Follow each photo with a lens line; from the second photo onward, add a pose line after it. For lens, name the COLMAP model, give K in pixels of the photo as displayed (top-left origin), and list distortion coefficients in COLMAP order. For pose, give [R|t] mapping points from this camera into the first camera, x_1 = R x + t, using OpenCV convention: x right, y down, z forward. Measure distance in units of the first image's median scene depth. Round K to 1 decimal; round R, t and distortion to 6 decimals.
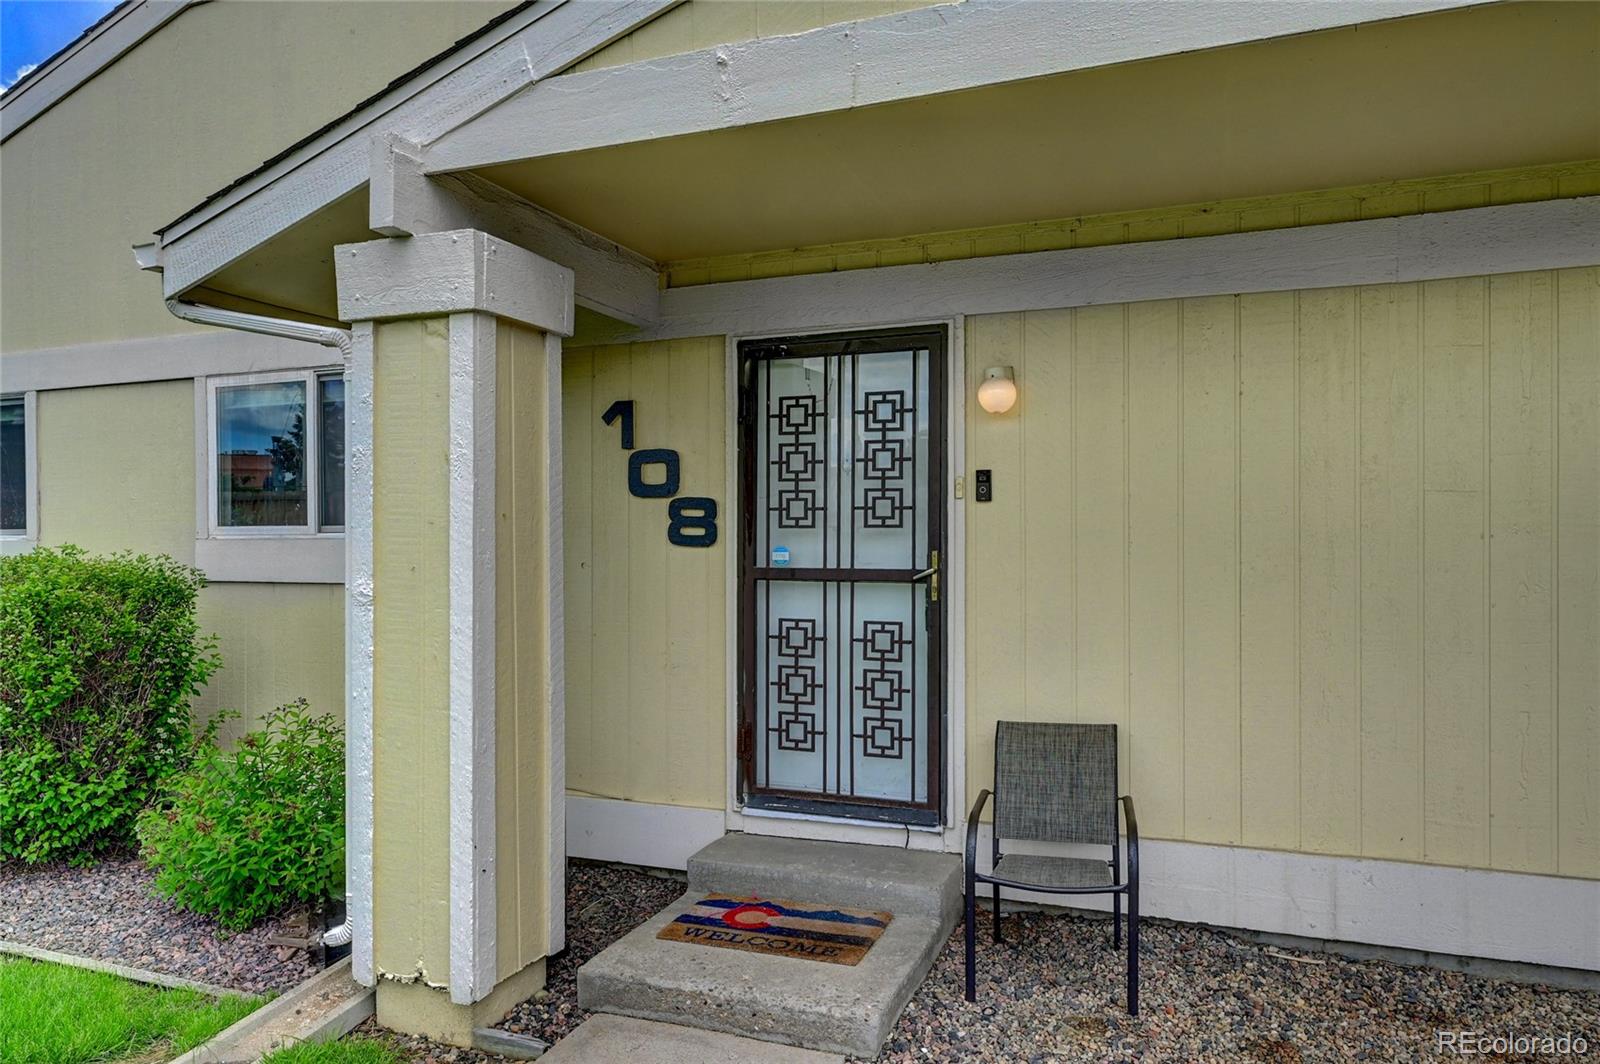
lens RADIAL K [[1047.3, 0, 825.2], [0, 1047.3, 564.5], [0, 0, 1]] dist [-0.002314, -0.000363]
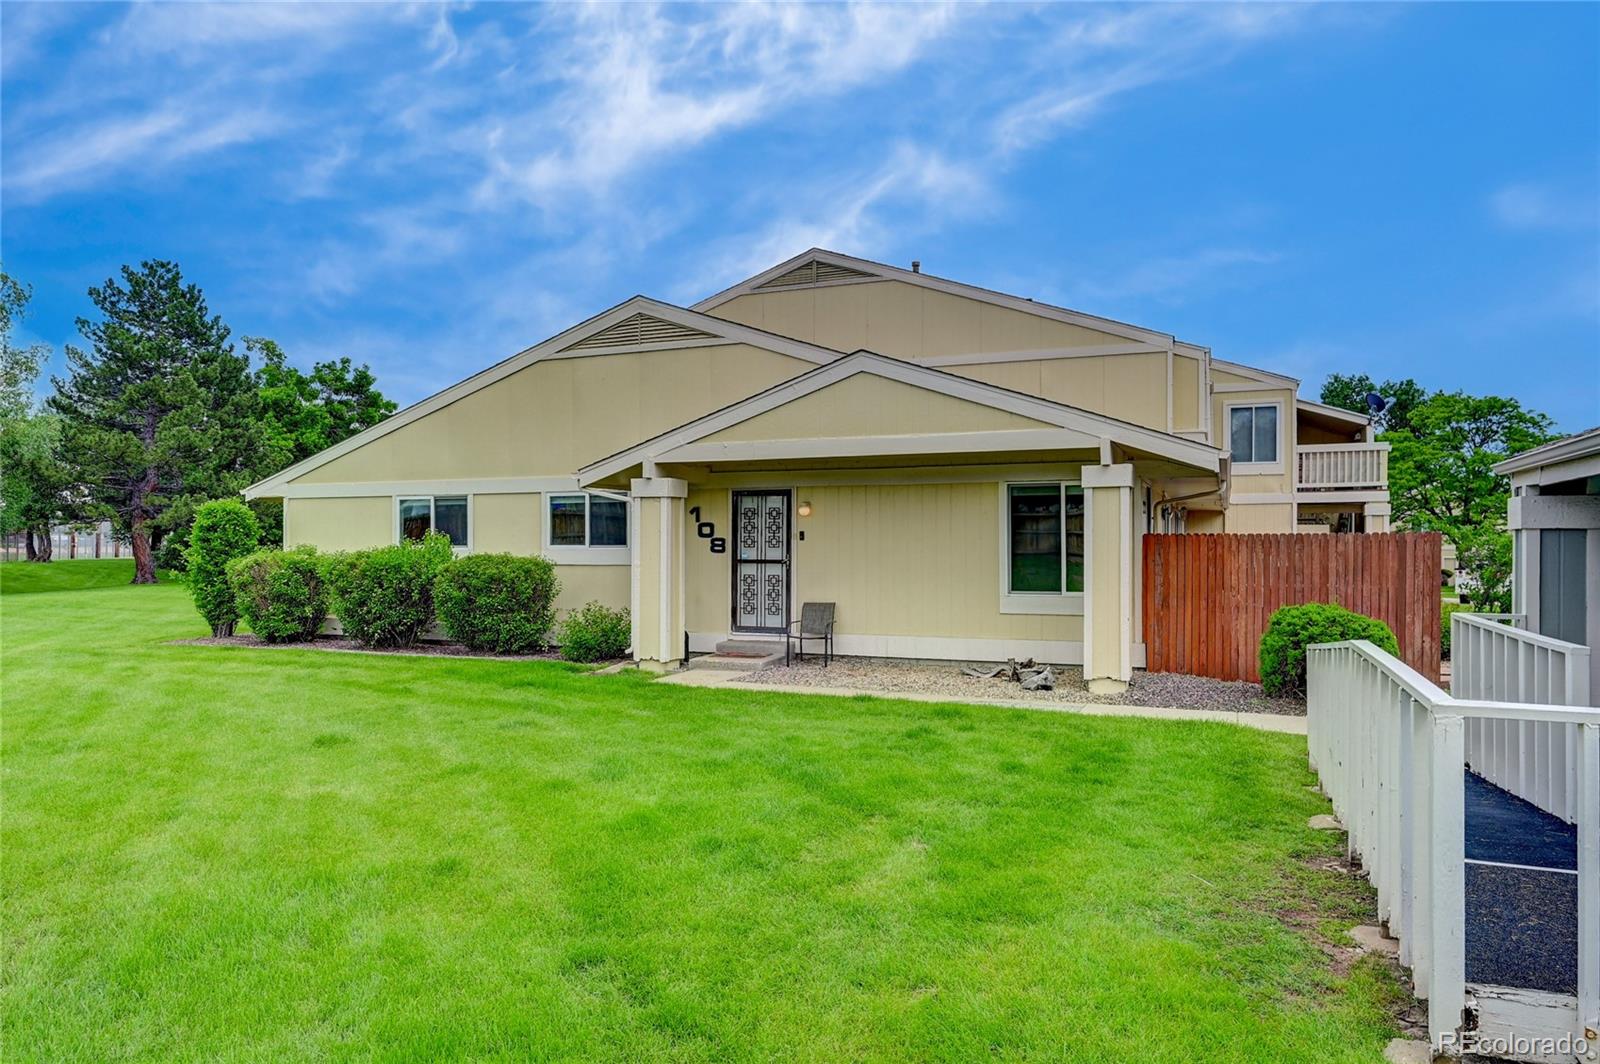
lens RADIAL K [[1034.1, 0, 812.5], [0, 1034.1, 537.5], [0, 0, 1]] dist [0.007598, 0.000505]
pose [[0.999882, 0.004357, -0.014724, 0.226918], [-0.004837, 0.999452, -0.032731, 0.041612], [0.014573, 0.032799, 0.999356, -2.335877]]
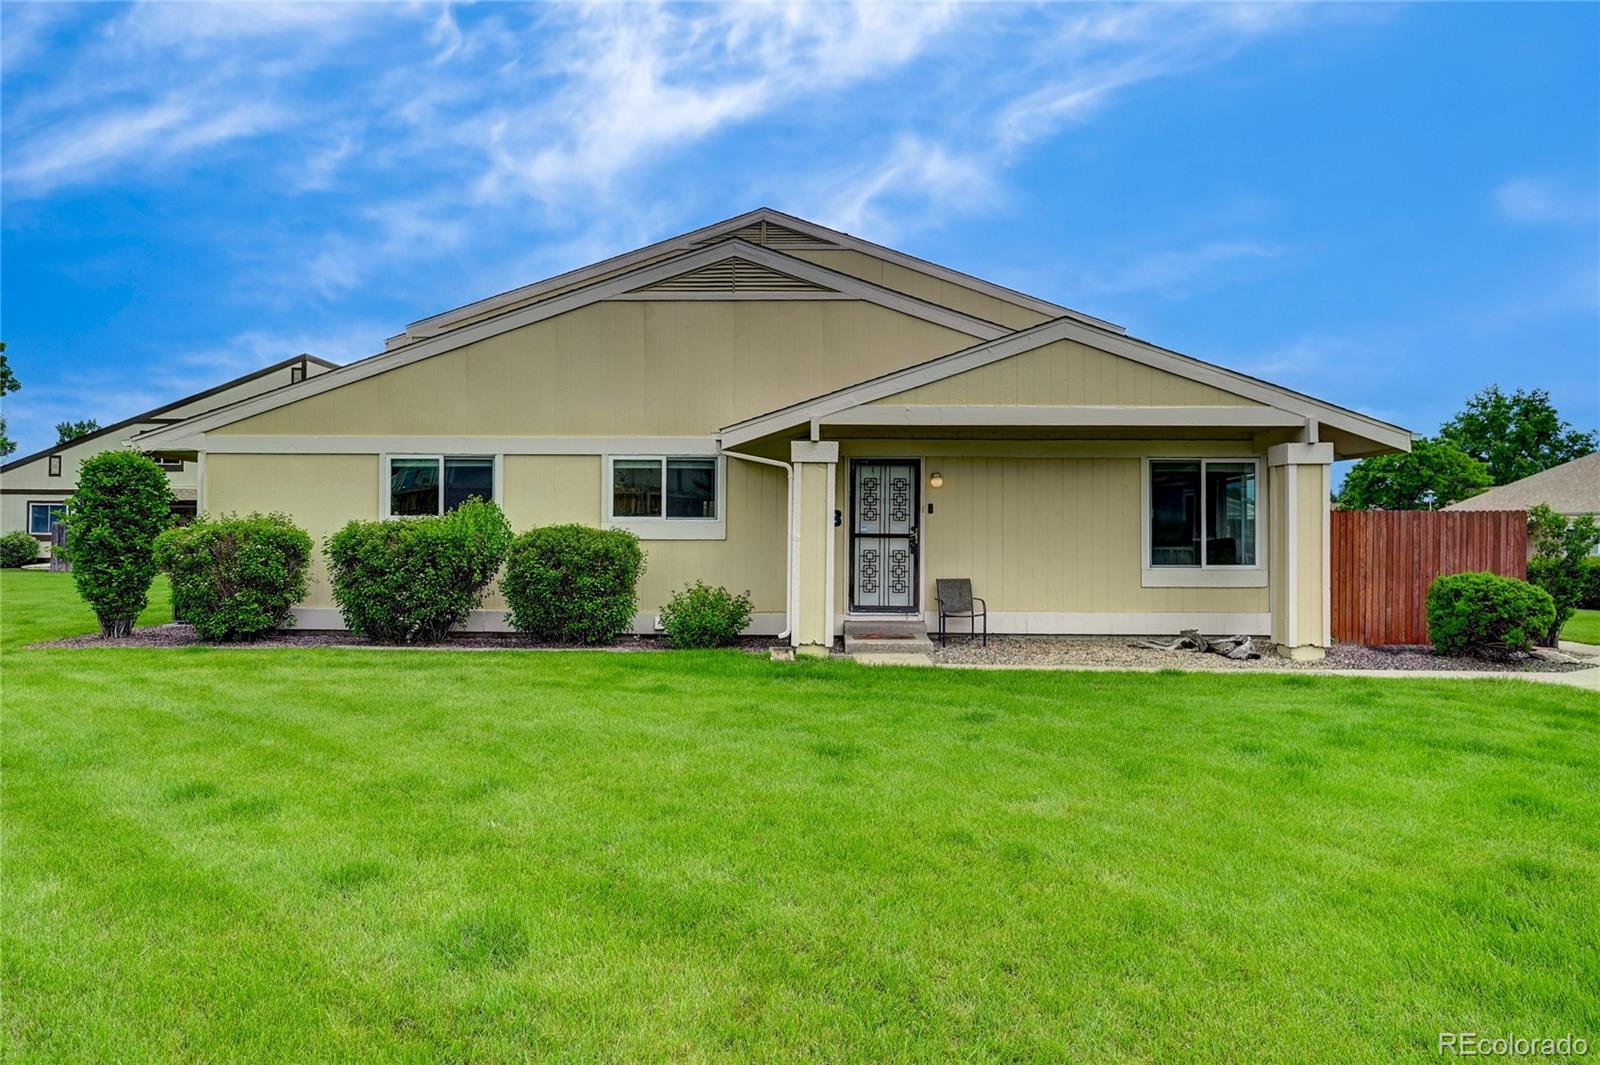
lens RADIAL K [[1037.3, 0, 803.6], [0, 1037.3, 514.7], [0, 0, 1]] dist [-0.007185, -0.001400]
pose [[0.939916, 0.015351, 0.341061, -1.277443], [-0.001748, 0.999192, -0.040155, 0.072922], [-0.341402, 0.037146, 0.939183, -1.844969]]
